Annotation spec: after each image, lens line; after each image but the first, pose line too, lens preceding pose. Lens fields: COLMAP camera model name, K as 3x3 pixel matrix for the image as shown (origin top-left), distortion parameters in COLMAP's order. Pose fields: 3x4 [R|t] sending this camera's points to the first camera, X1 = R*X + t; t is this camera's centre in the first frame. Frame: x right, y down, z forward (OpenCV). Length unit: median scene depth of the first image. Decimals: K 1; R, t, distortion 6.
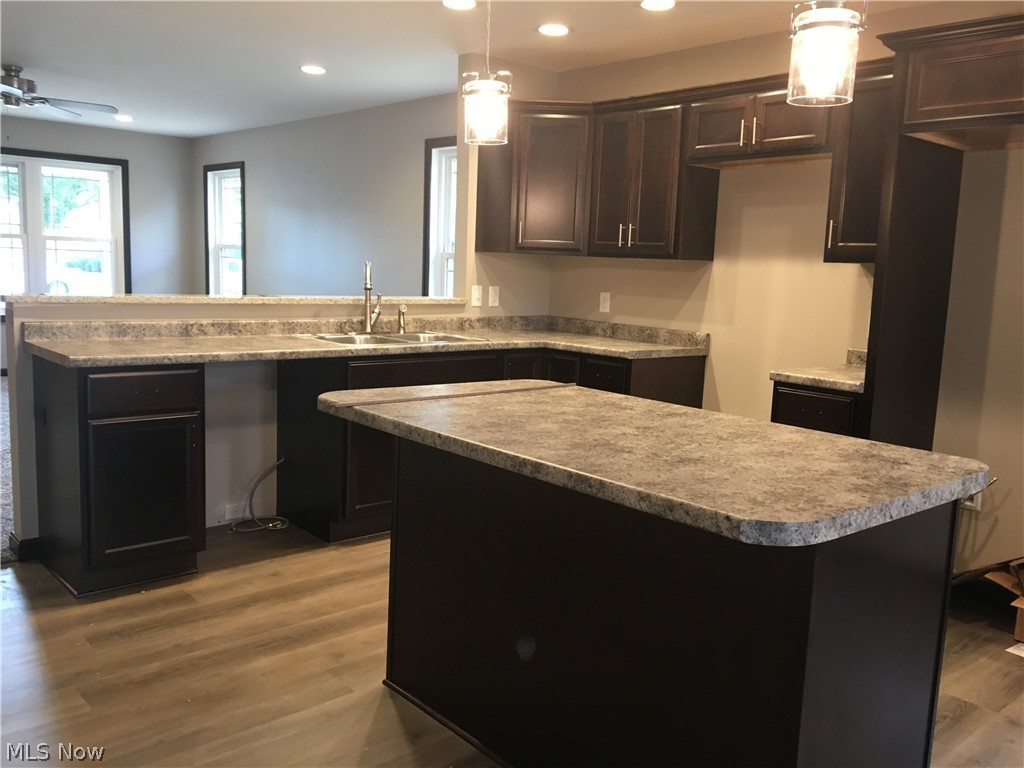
lens RADIAL K [[870.1, 0, 512.0], [0, 870.1, 384.0], [0, 0, 1]] dist [0.075039, -0.093851]
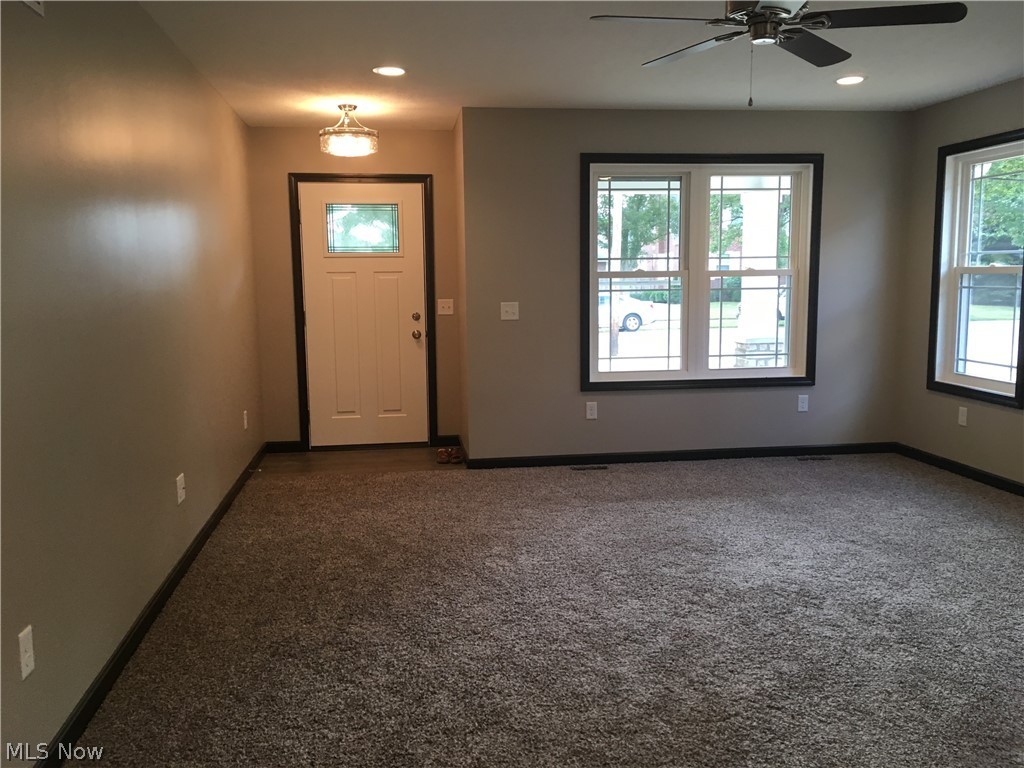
lens RADIAL K [[870.1, 0, 512.0], [0, 870.1, 384.0], [0, 0, 1]] dist [0.075039, -0.093851]
pose [[0.834301, 0.019513, -0.550963, -0.503678], [-0.032212, 0.999391, -0.013383, -0.112997], [0.550367, 0.028913, 0.834422, 0.586387]]
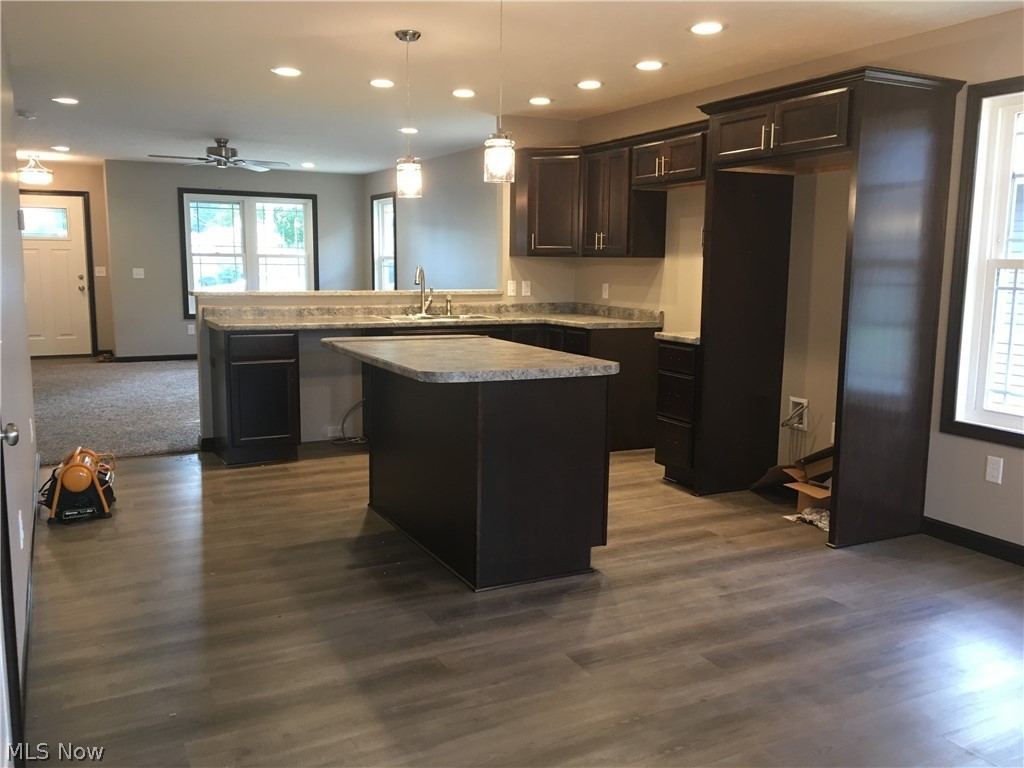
lens RADIAL K [[870.1, 0, 512.0], [0, 870.1, 384.0], [0, 0, 1]] dist [0.075039, -0.093851]
pose [[0.968400, 0.004316, -0.249365, 0.339162], [-0.005358, 0.999980, -0.003500, 0.061346], [0.249345, 0.004725, 0.968403, -0.371327]]
